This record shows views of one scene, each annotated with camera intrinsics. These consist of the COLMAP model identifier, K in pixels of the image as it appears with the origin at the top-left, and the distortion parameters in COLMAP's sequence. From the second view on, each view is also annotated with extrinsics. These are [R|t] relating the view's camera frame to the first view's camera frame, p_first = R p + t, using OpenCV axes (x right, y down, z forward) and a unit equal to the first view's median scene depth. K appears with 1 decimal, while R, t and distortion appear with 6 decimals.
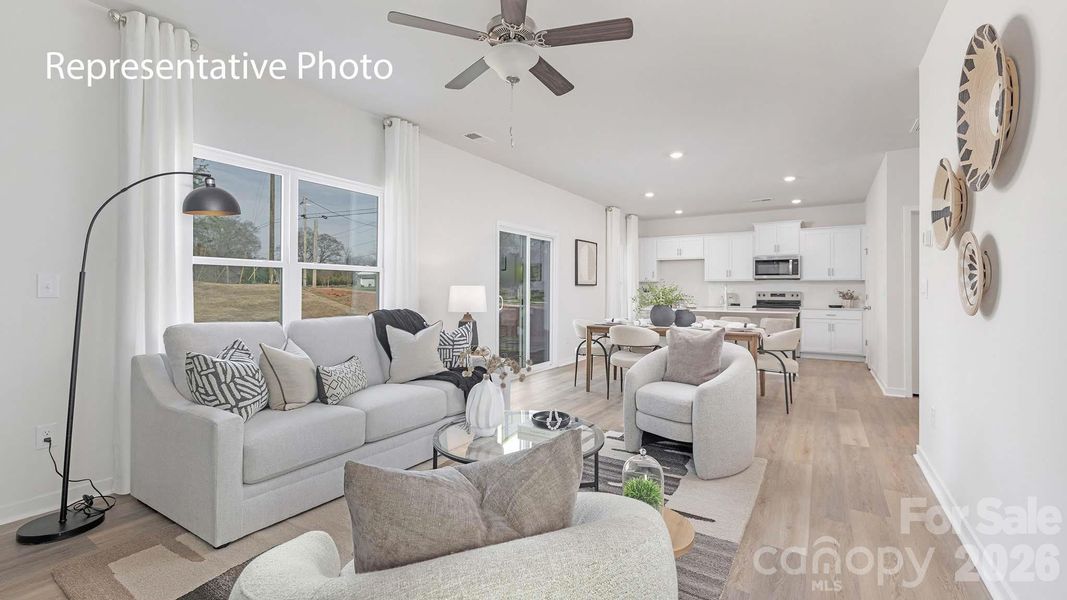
lens RADIAL K [[453.8, 0, 534.3], [0, 453.8, 289.6], [0, 0, 1]] dist [-0.001376, -0.000156]
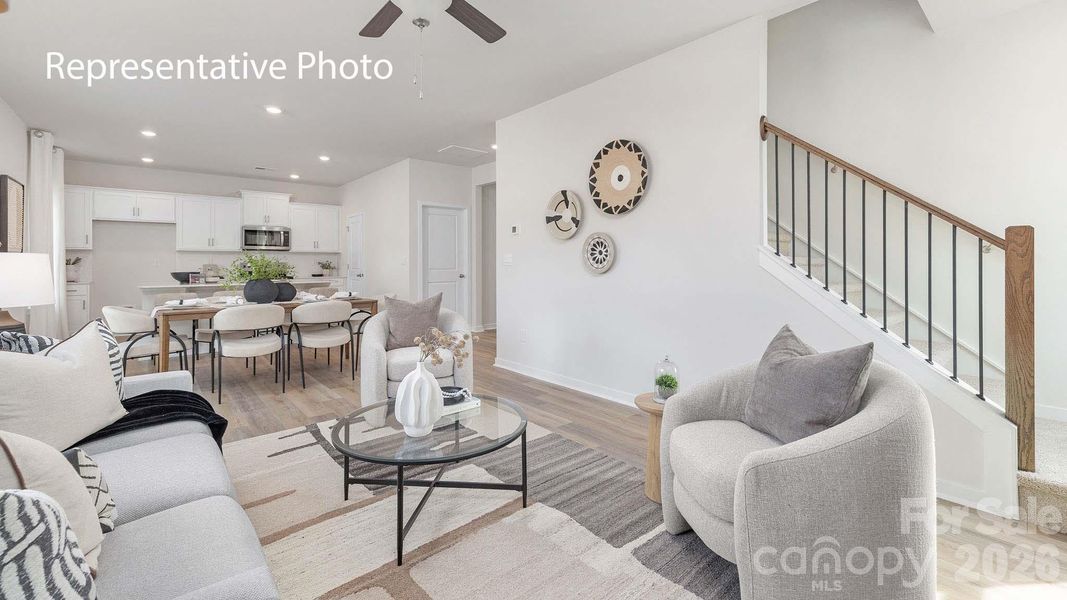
lens RADIAL K [[449.1, 0, 532.6], [0, 449.1, 251.8], [0, 0, 1]] dist [0.015959, 0.000137]
pose [[0.286843, 0.016516, 0.957835, -0.242364], [0.001331, 0.999844, -0.017639, -0.001042], [-0.957977, 0.006335, 0.286776, 0.162378]]
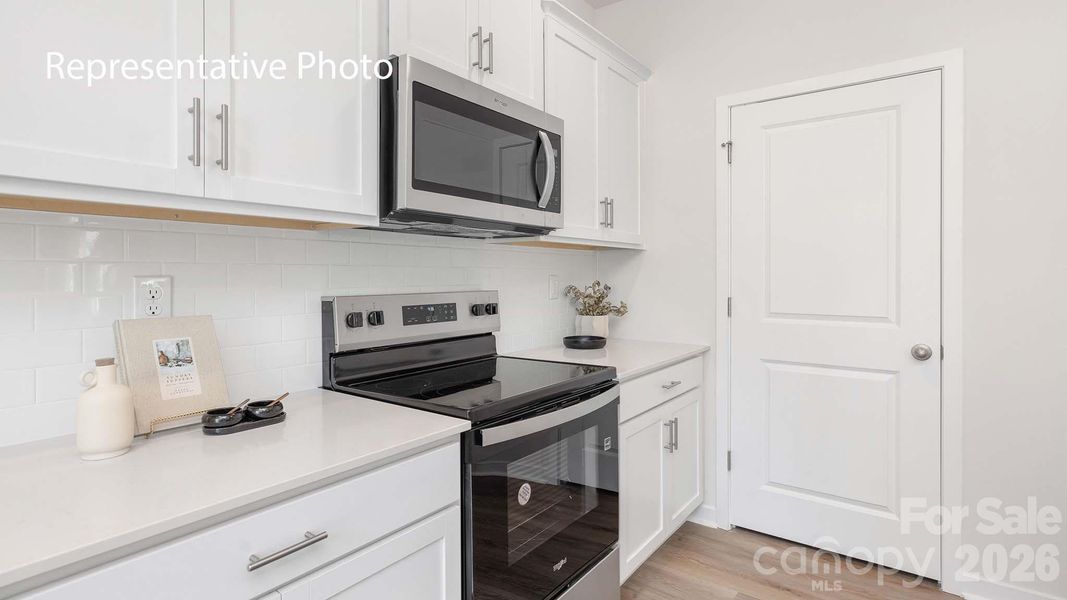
lens RADIAL K [[534.4, 0, 534.4], [0, 534.4, 276.0], [0, 0, 1]] dist [-0.001003, -0.000194]
pose [[0.074087, -0.002888, 0.997248, 0.329100], [0.003153, 0.999991, 0.002662, -0.003574], [-0.997247, 0.002947, 0.074095, 0.966448]]
